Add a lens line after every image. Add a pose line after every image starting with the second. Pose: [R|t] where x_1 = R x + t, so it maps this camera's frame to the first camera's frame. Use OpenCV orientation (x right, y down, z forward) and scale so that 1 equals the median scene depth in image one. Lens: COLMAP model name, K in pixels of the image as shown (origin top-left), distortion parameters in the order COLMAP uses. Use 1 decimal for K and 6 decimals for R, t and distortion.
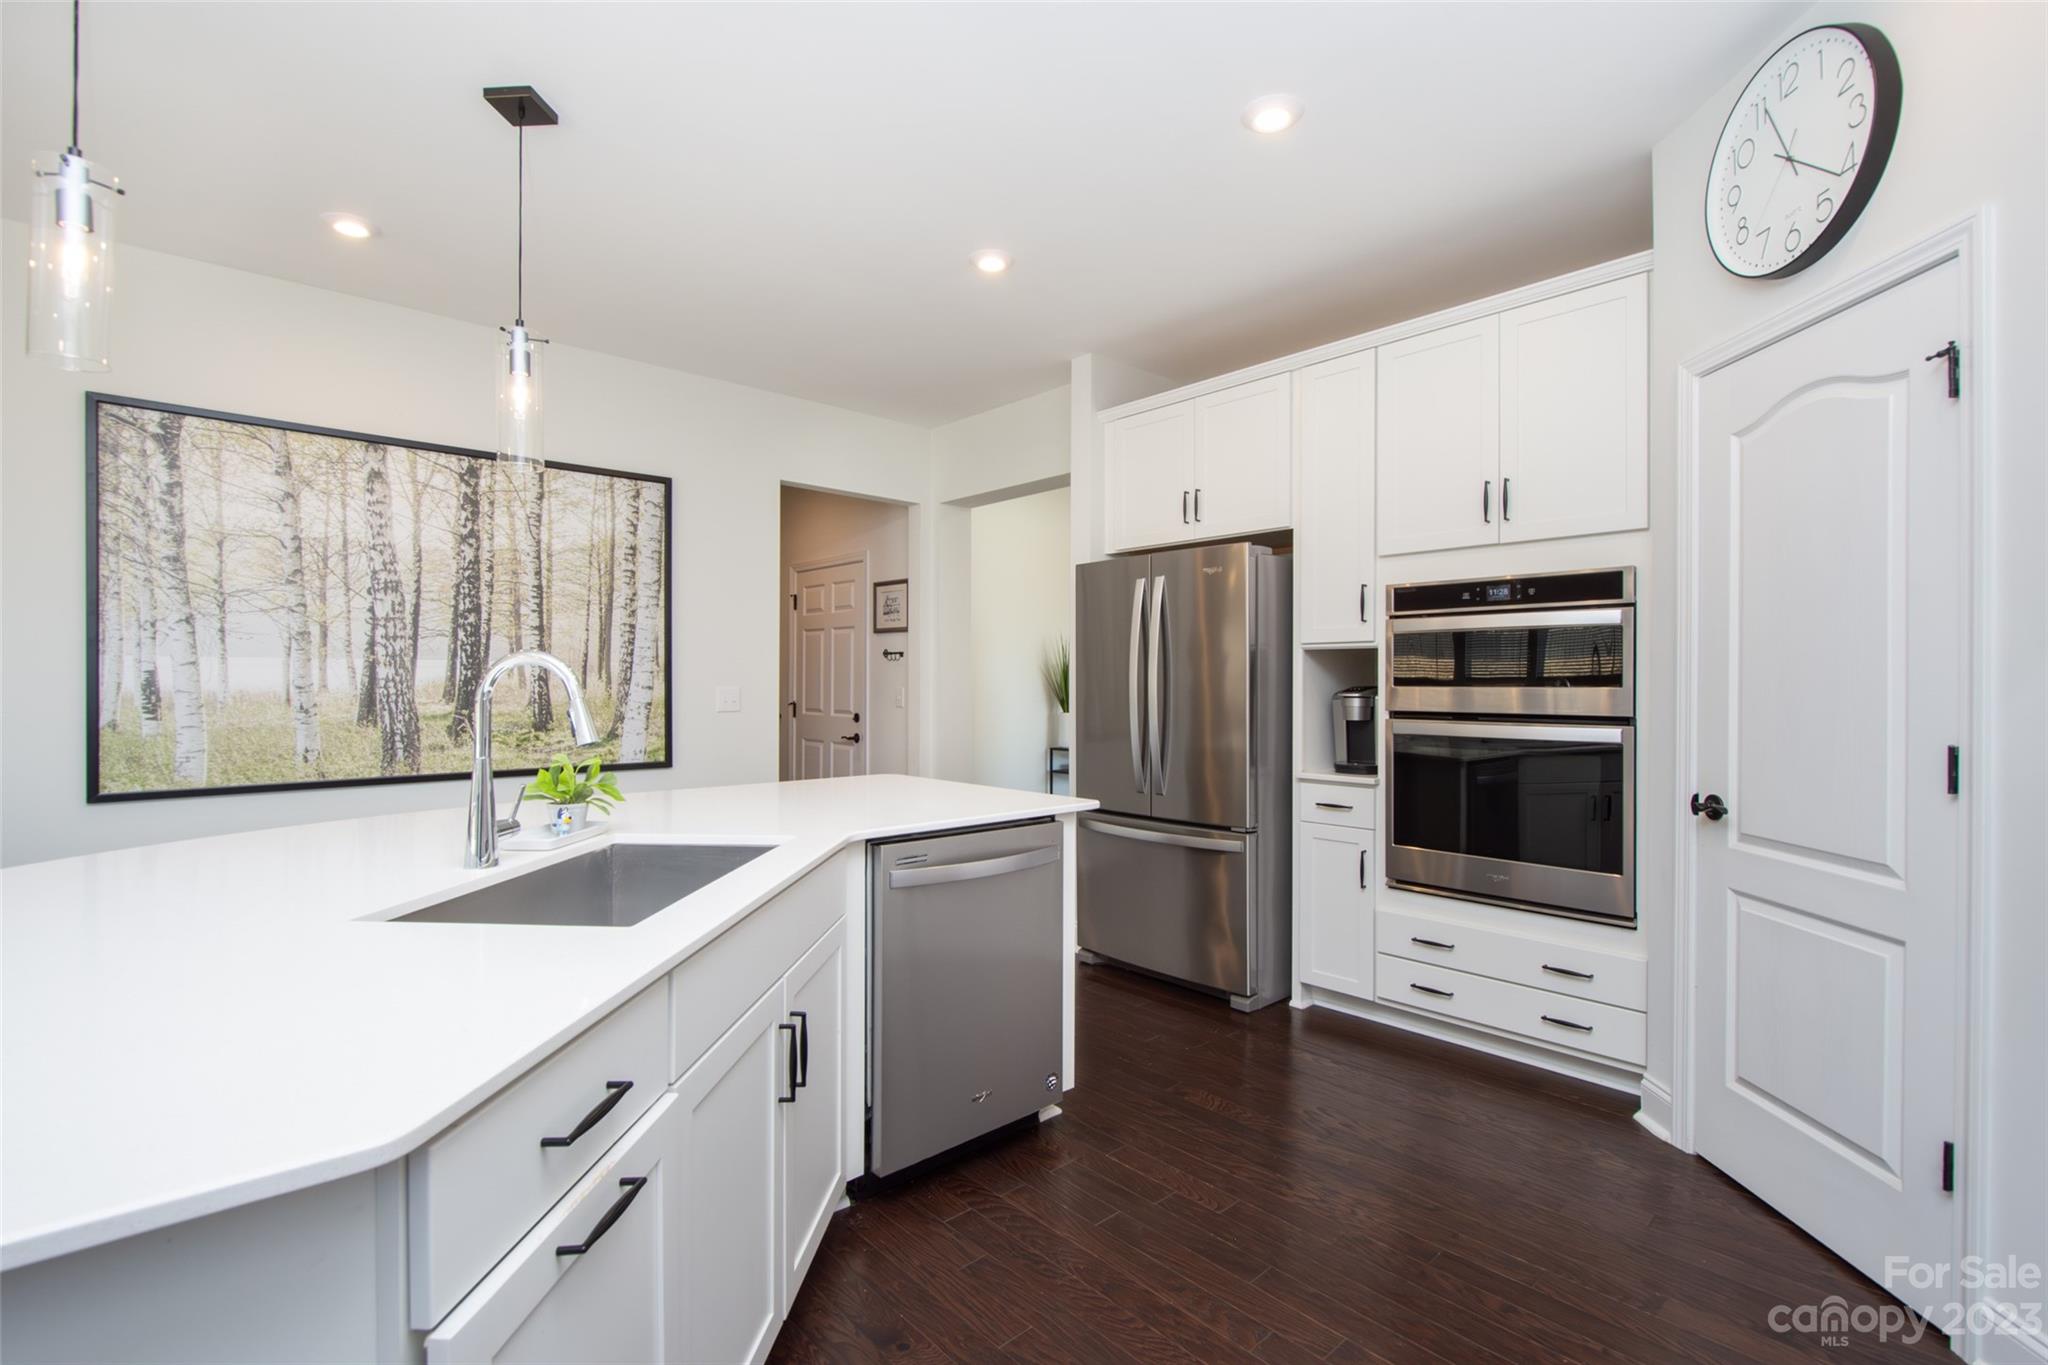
lens RADIAL K [[917.7, 0, 1031.4], [0, 917.7, 681.5], [0, 0, 1]] dist [0.004913, -0.007292]
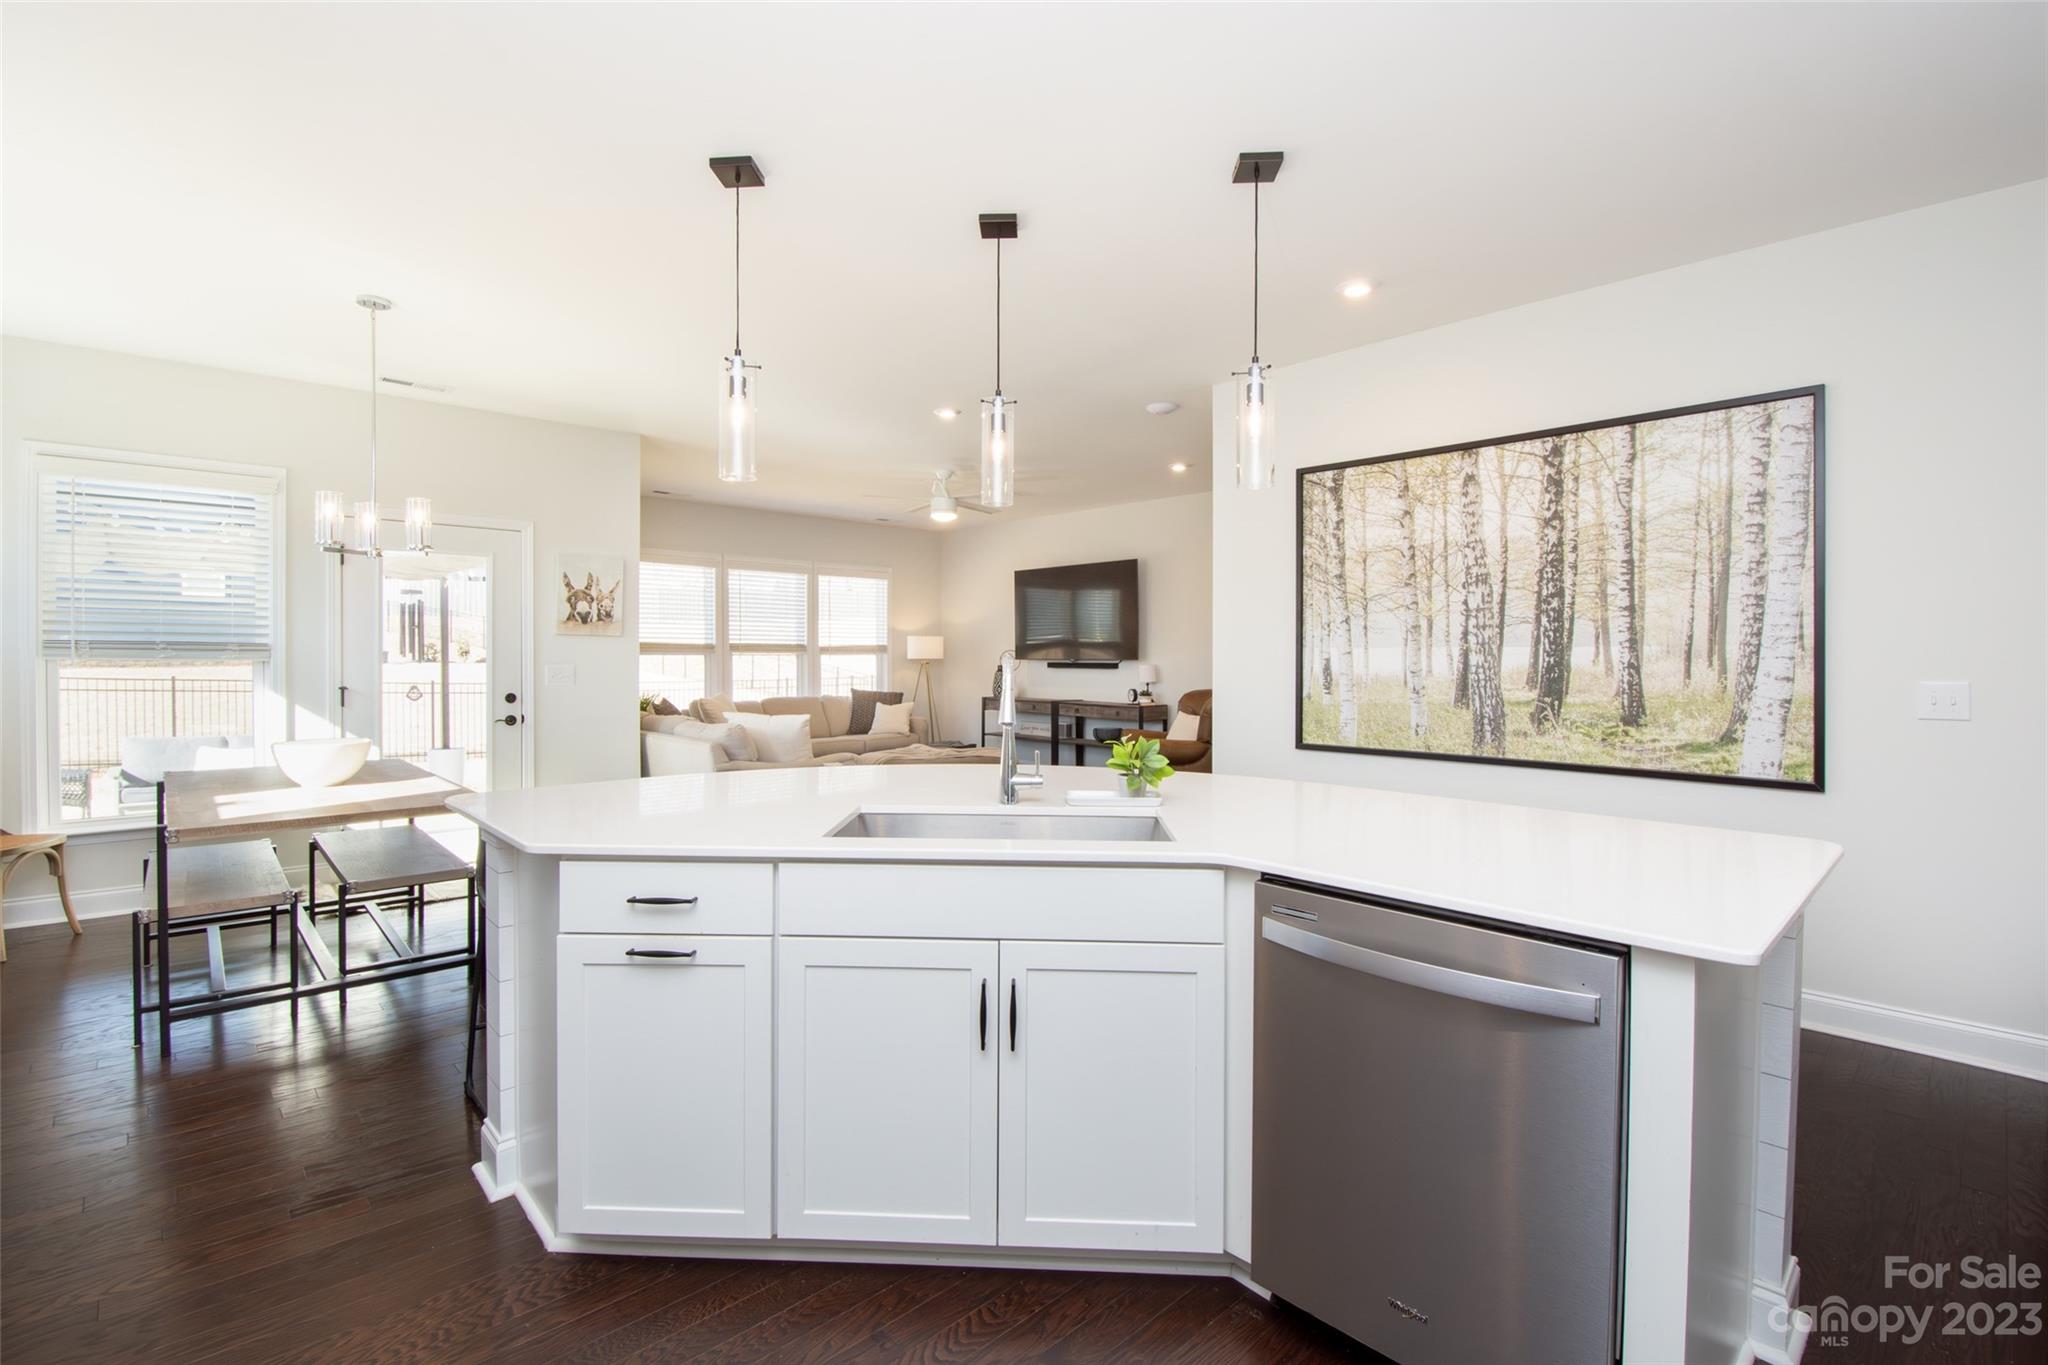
lens RADIAL K [[917.7, 0, 1002.4], [0, 917.7, 669.5], [0, 0, 1]] dist [0.004913, -0.007292]
pose [[0.014095, 0.014930, -0.999789, 0.375492], [0.000335, 0.999888, 0.014936, -0.014580], [0.999901, -0.000545, 0.014089, 0.432615]]
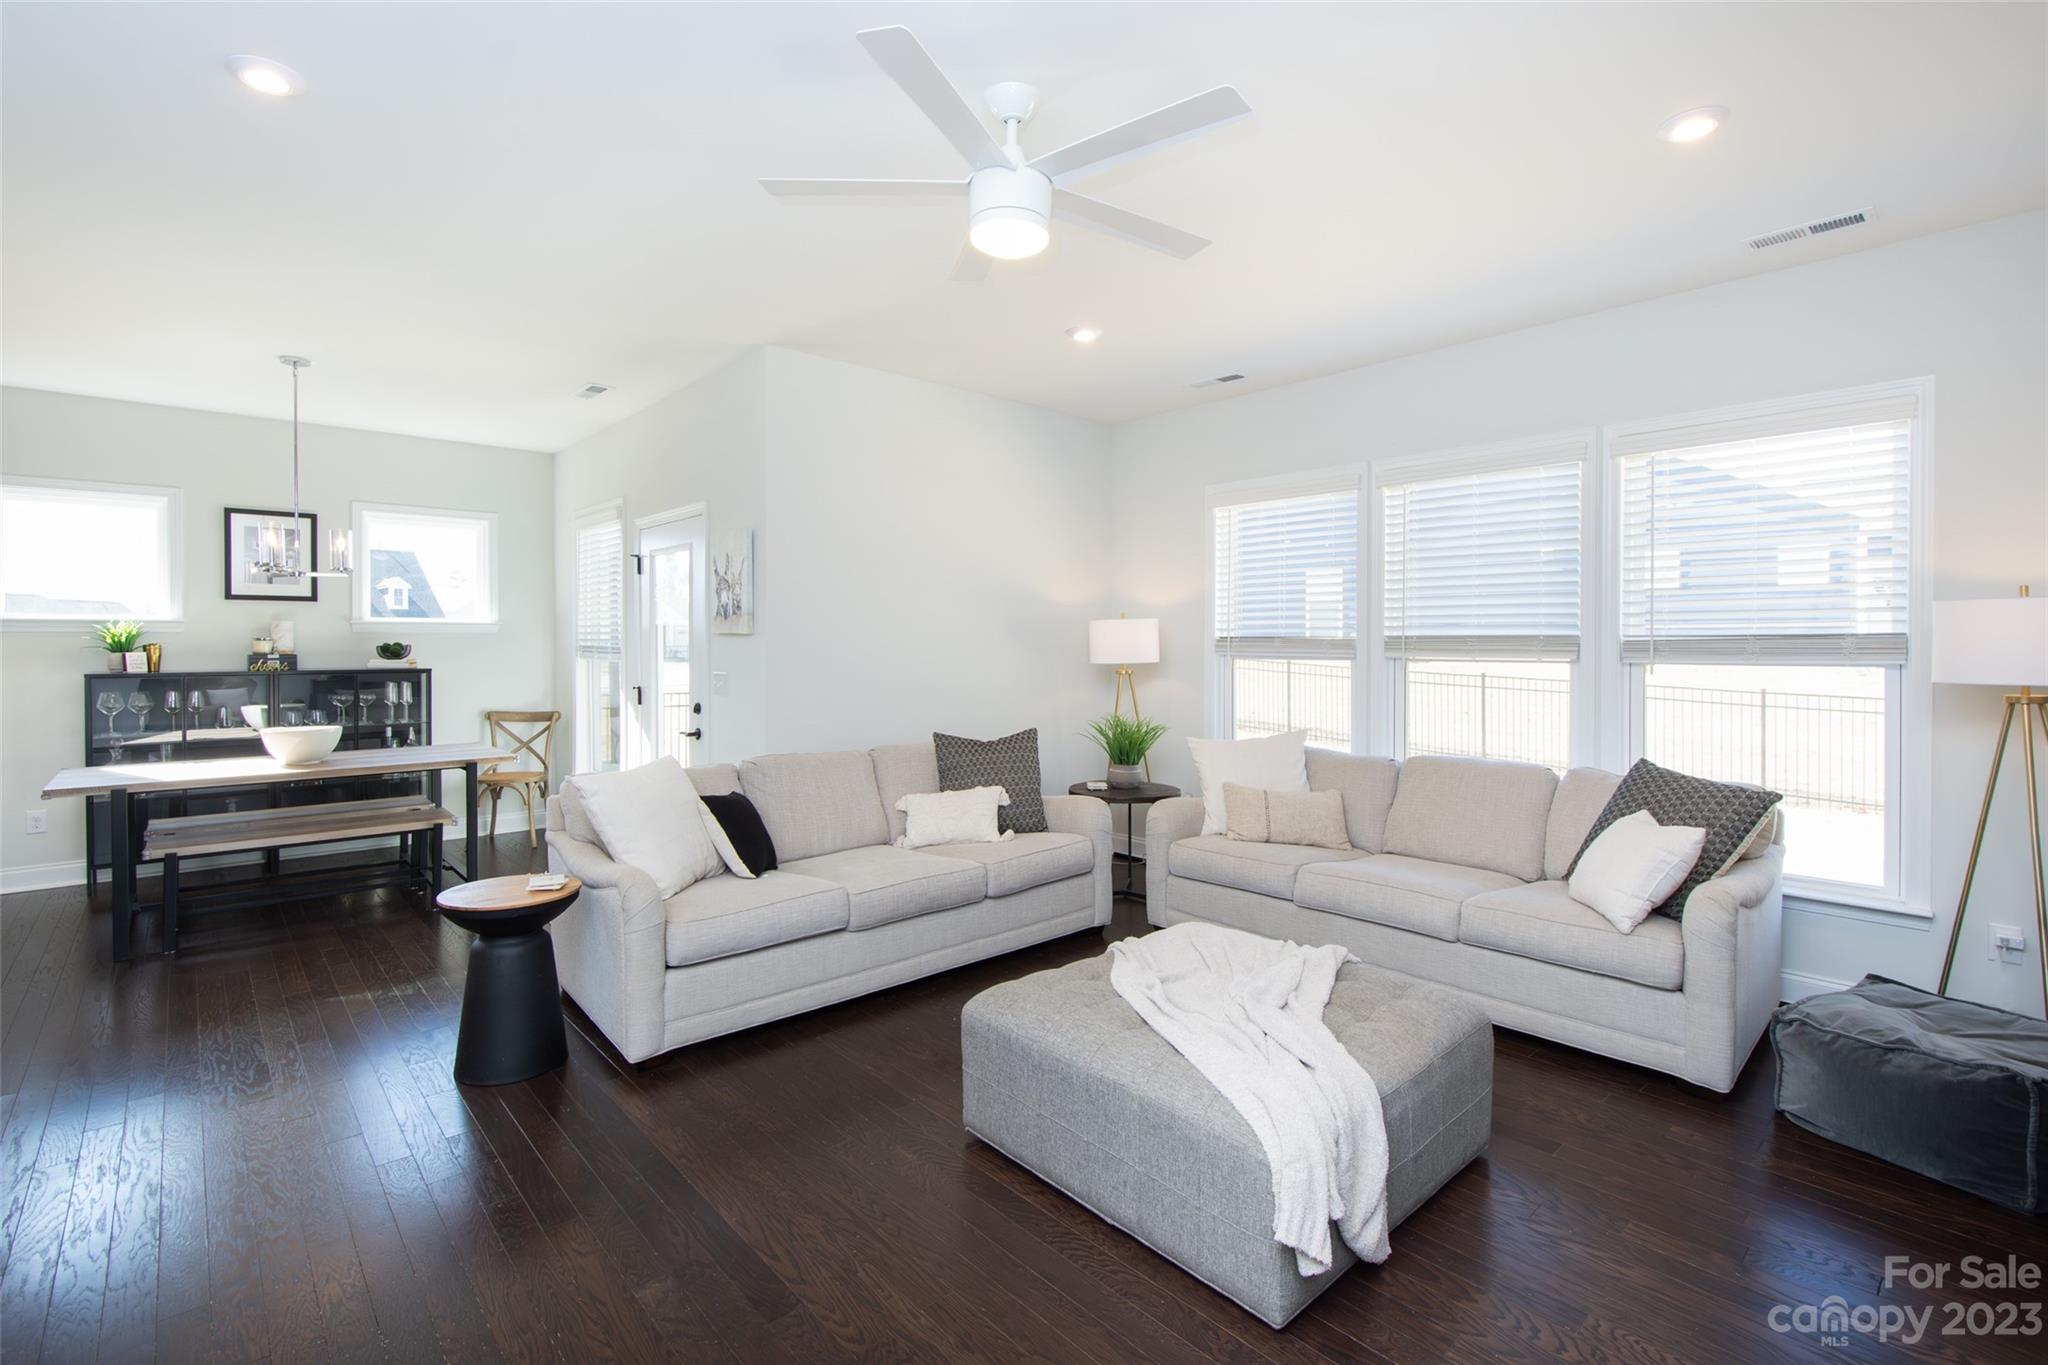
lens RADIAL K [[917.7, 0, 1028.6], [0, 917.7, 665.9], [0, 0, 1]] dist [0.004913, -0.007292]
pose [[-0.999910, -0.003159, 0.013029, -1.677076], [-0.002891, 0.999785, 0.020550, -0.034869], [-0.013091, 0.020510, -0.999704, 0.949402]]
